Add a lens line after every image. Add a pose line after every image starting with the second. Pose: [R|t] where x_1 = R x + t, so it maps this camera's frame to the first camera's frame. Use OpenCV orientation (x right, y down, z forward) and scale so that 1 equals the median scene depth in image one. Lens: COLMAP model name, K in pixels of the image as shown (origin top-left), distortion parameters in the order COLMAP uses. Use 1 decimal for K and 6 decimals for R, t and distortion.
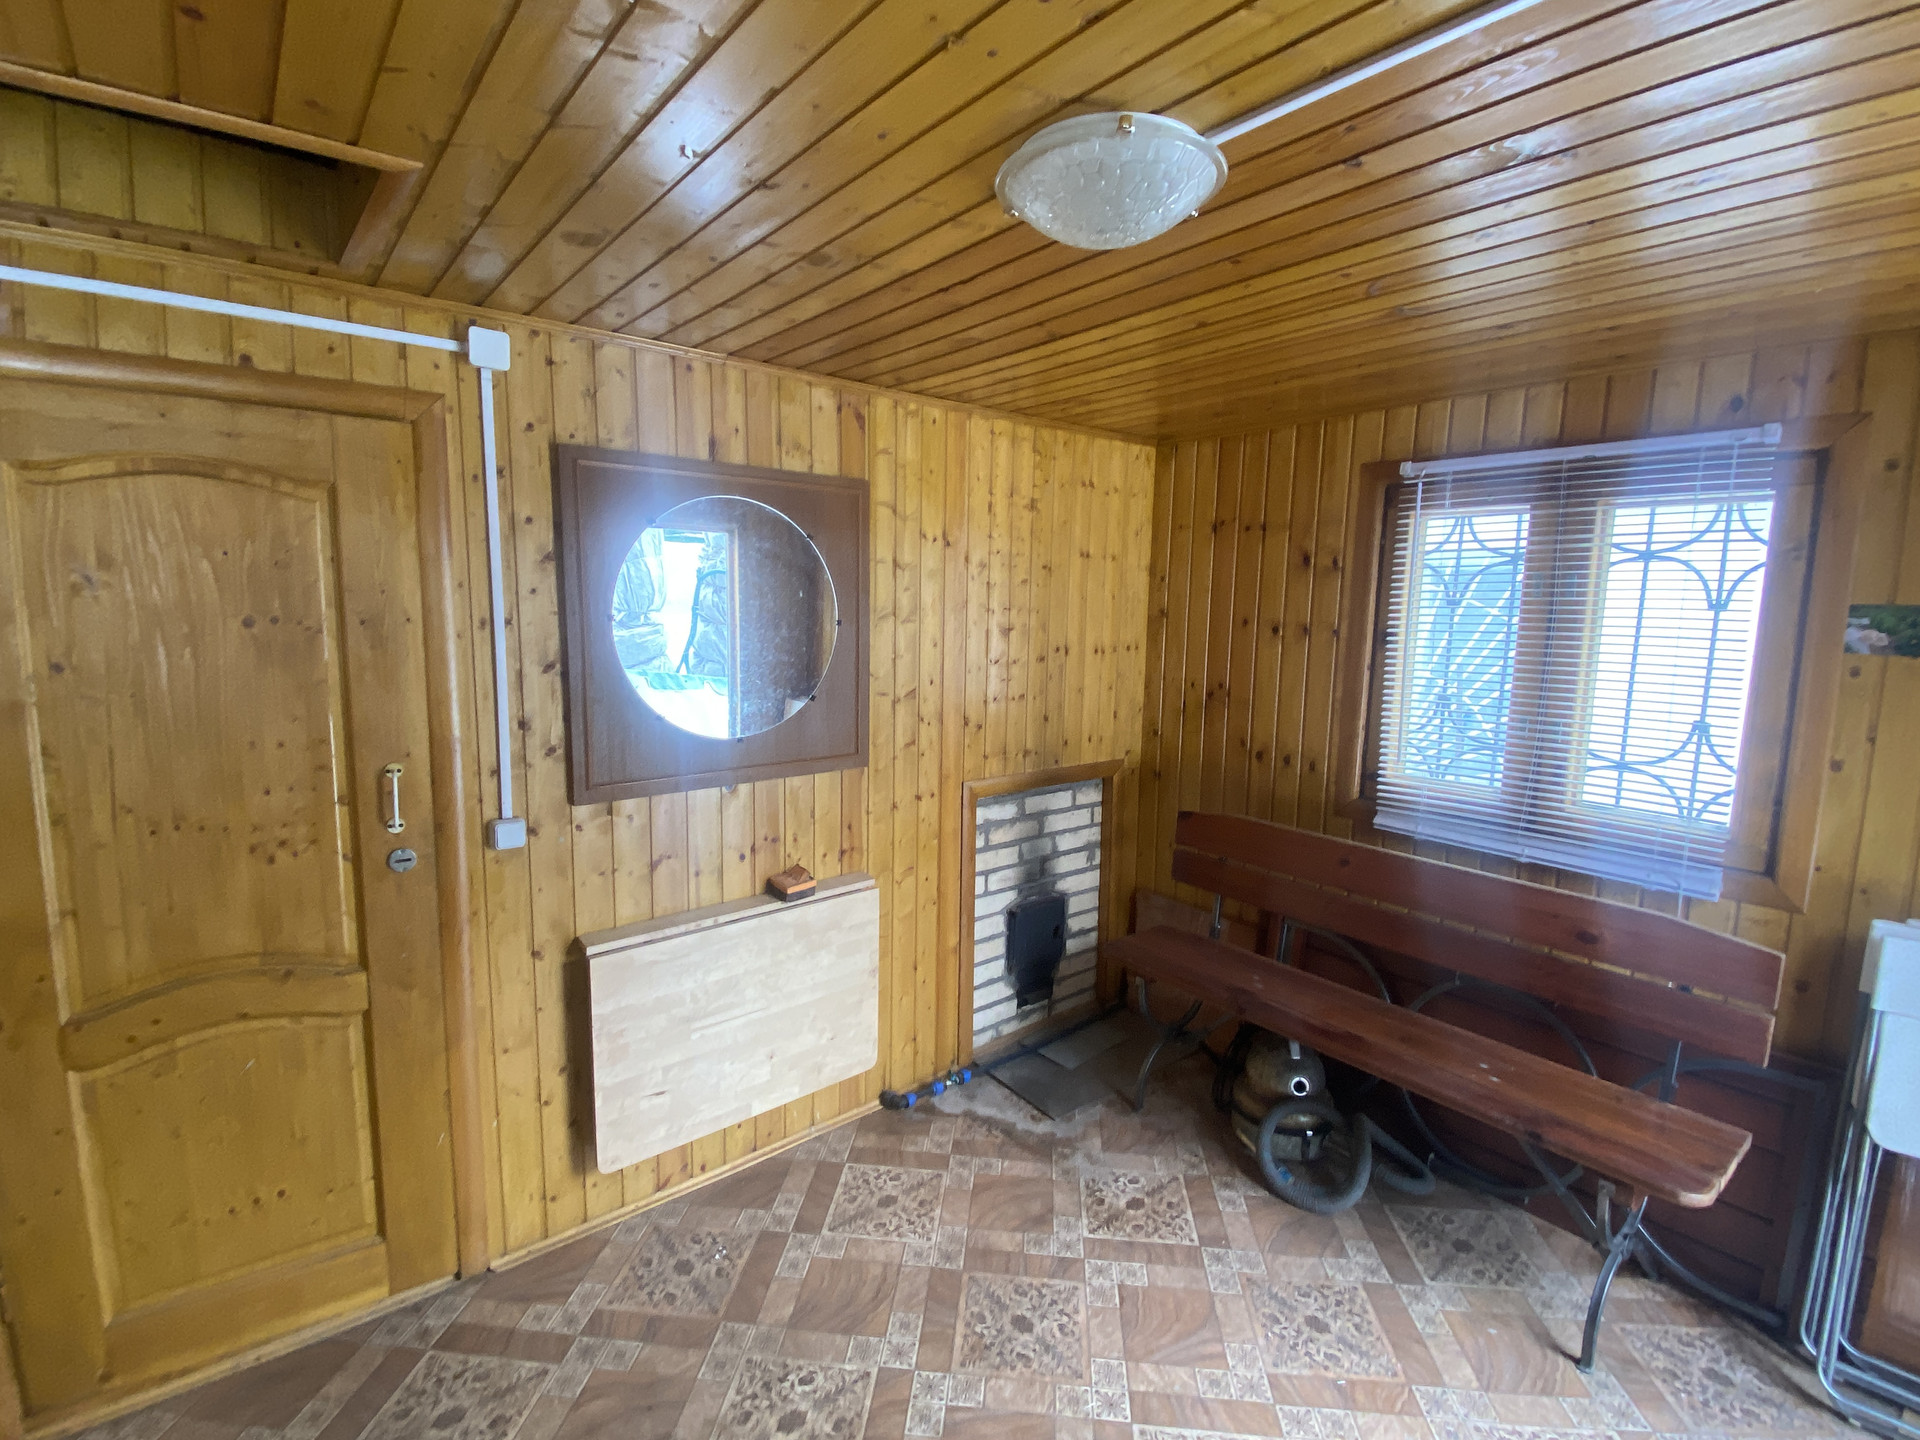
lens RADIAL K [[899.5, 0, 957.7], [0, 899.5, 710.2], [0, 0, 1]] dist [0.018214, -0.008958]
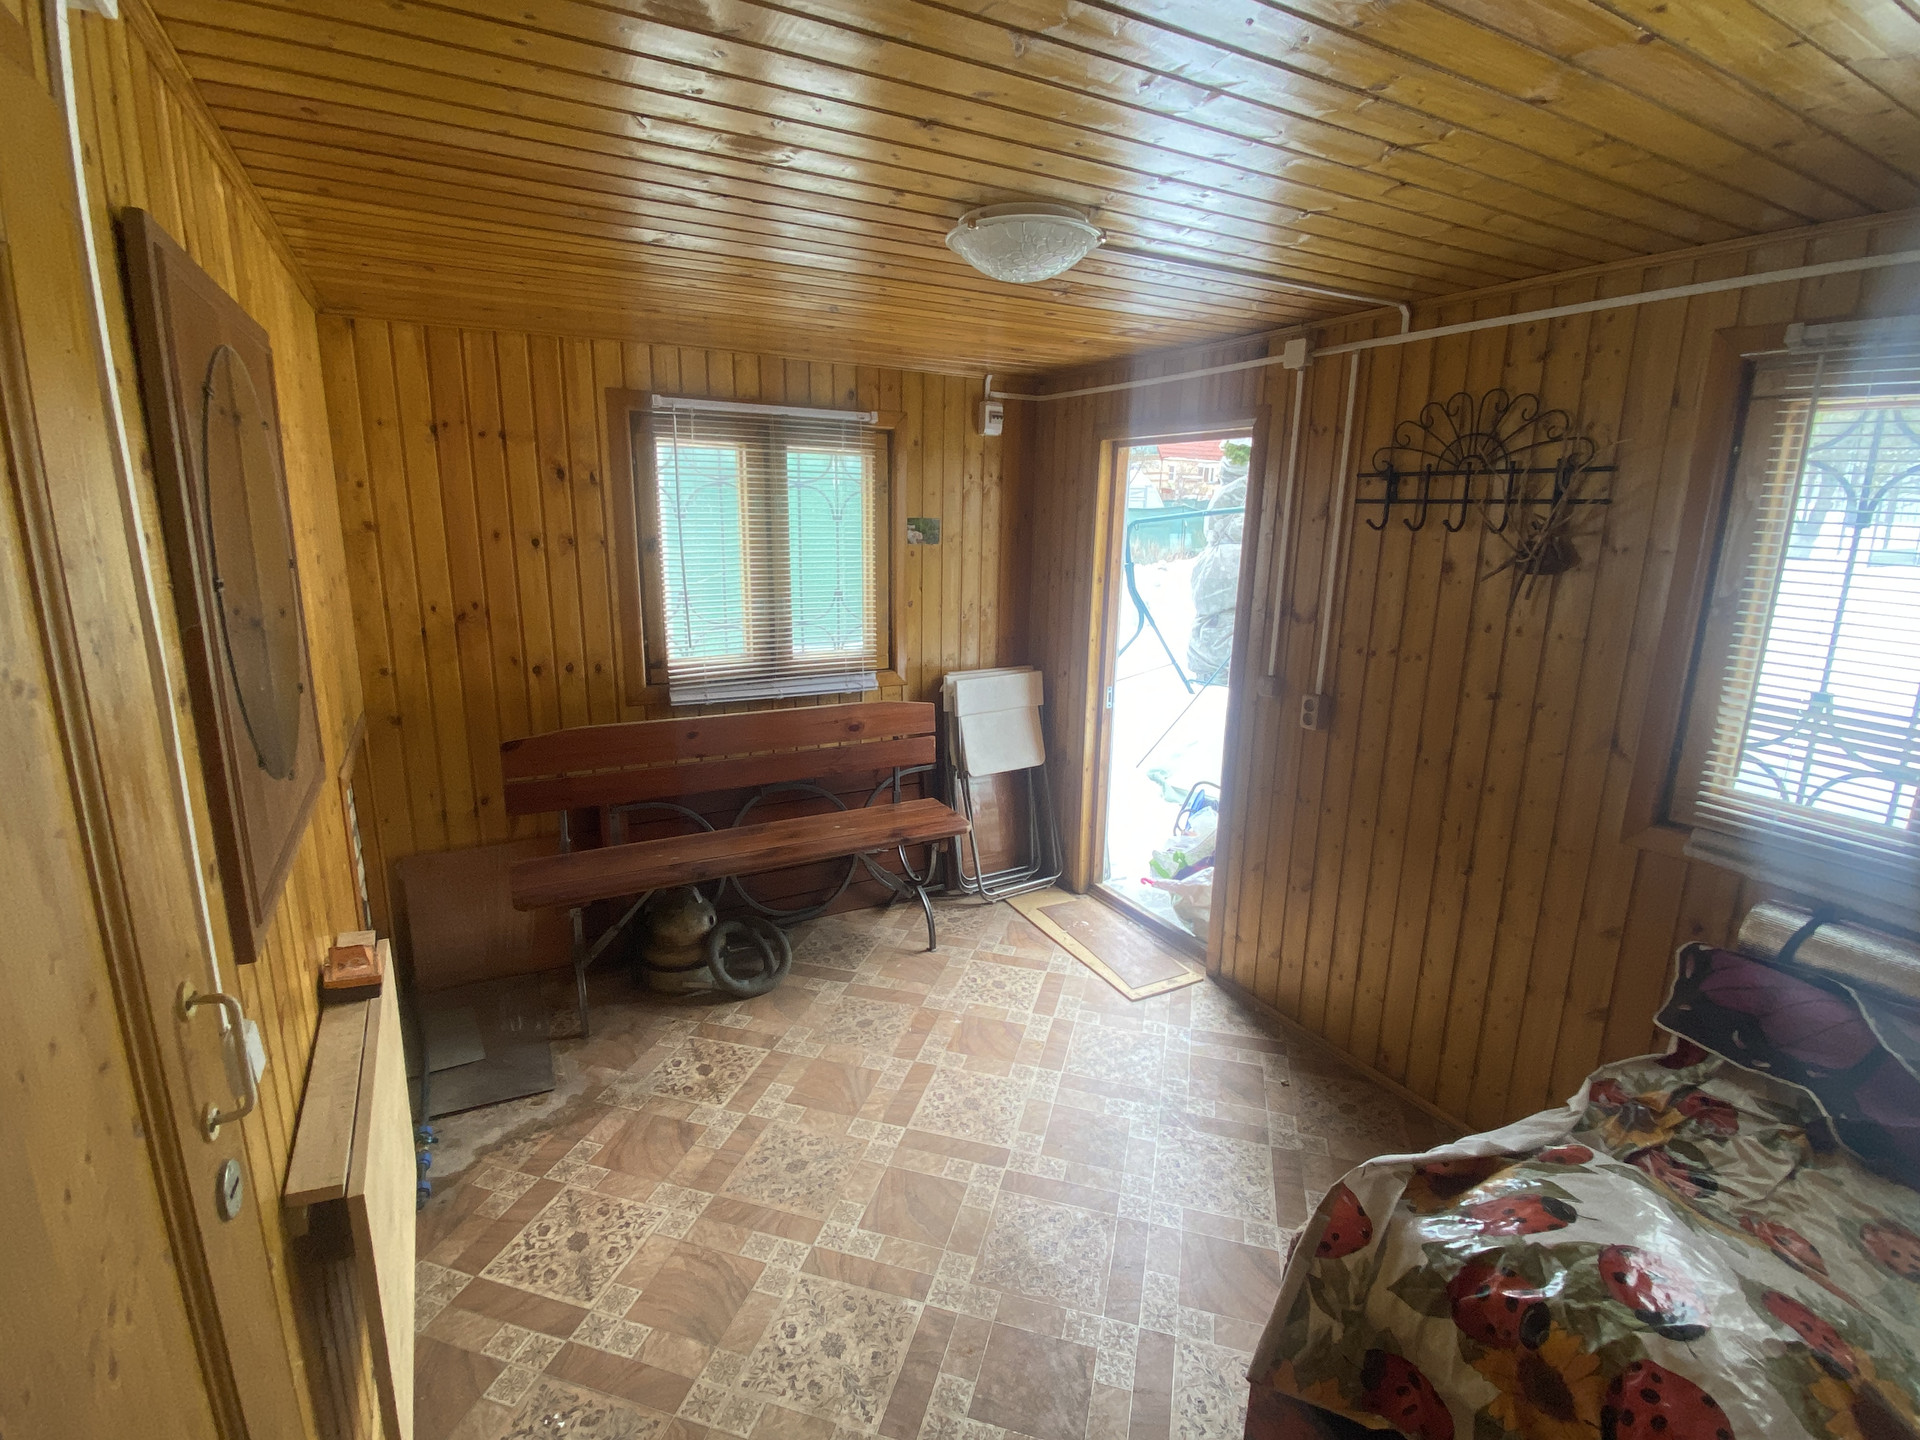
lens RADIAL K [[899.5, 0, 957.0], [0, 899.5, 711.5], [0, 0, 1]] dist [0.018214, -0.008958]
pose [[0.181530, -0.226216, 0.957013, -0.712033], [0.105399, 0.972052, 0.209778, -0.085213], [-0.977721, 0.062787, 0.200299, 0.442750]]
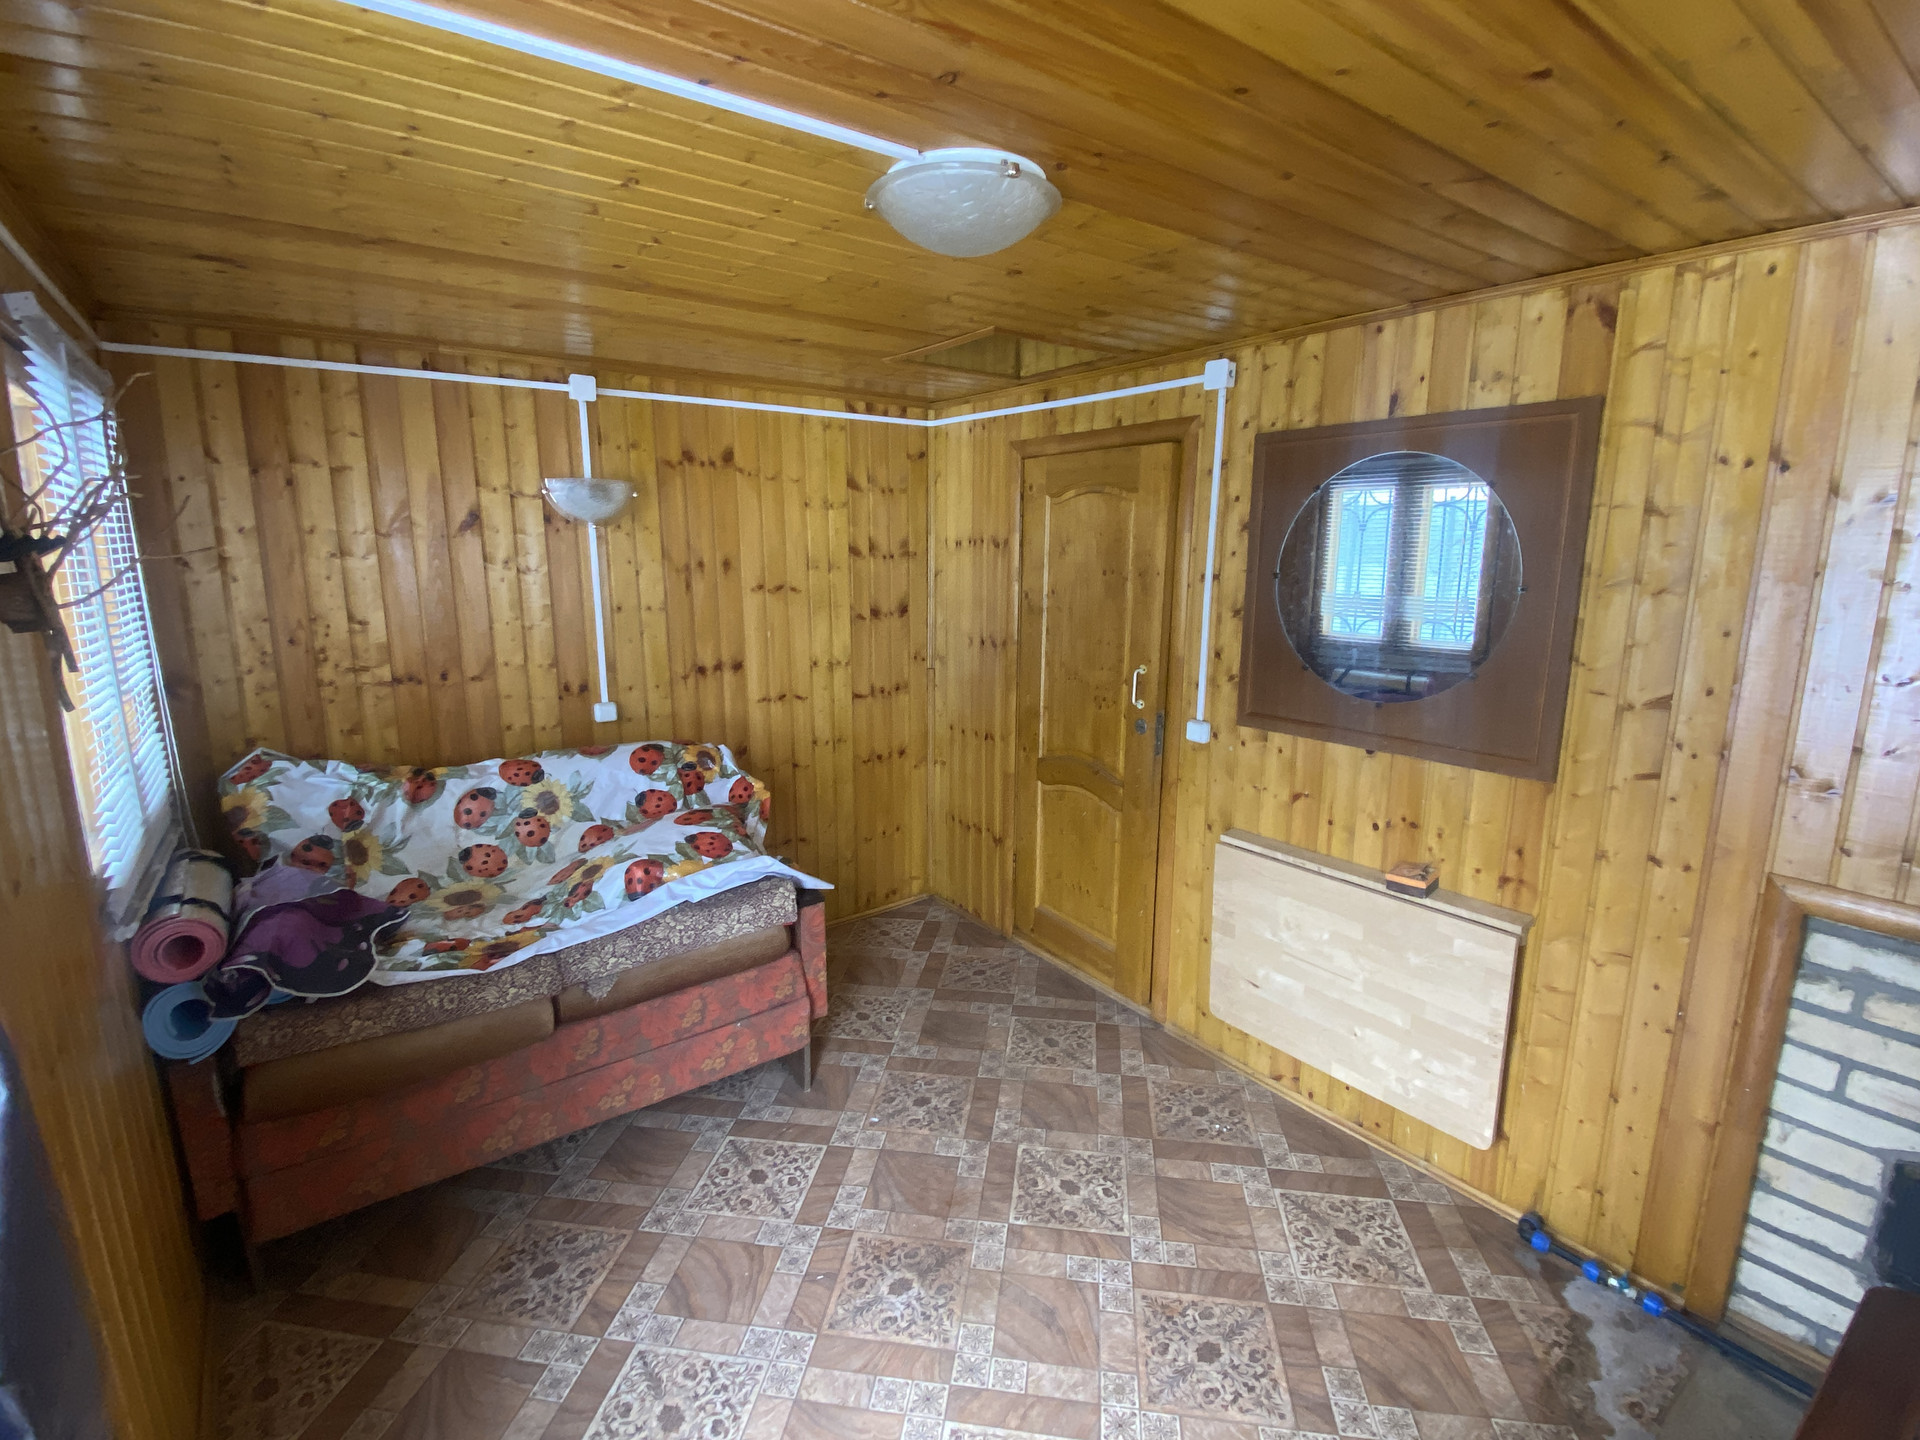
lens RADIAL K [[899.5, 0, 968.9], [0, 899.5, 717.2], [0, 0, 1]] dist [0.018214, -0.008958]
pose [[-0.042269, 0.176330, -0.983423, 0.724020], [-0.128503, 0.975168, 0.180373, -0.073238], [0.990808, 0.133997, -0.018560, 0.570239]]
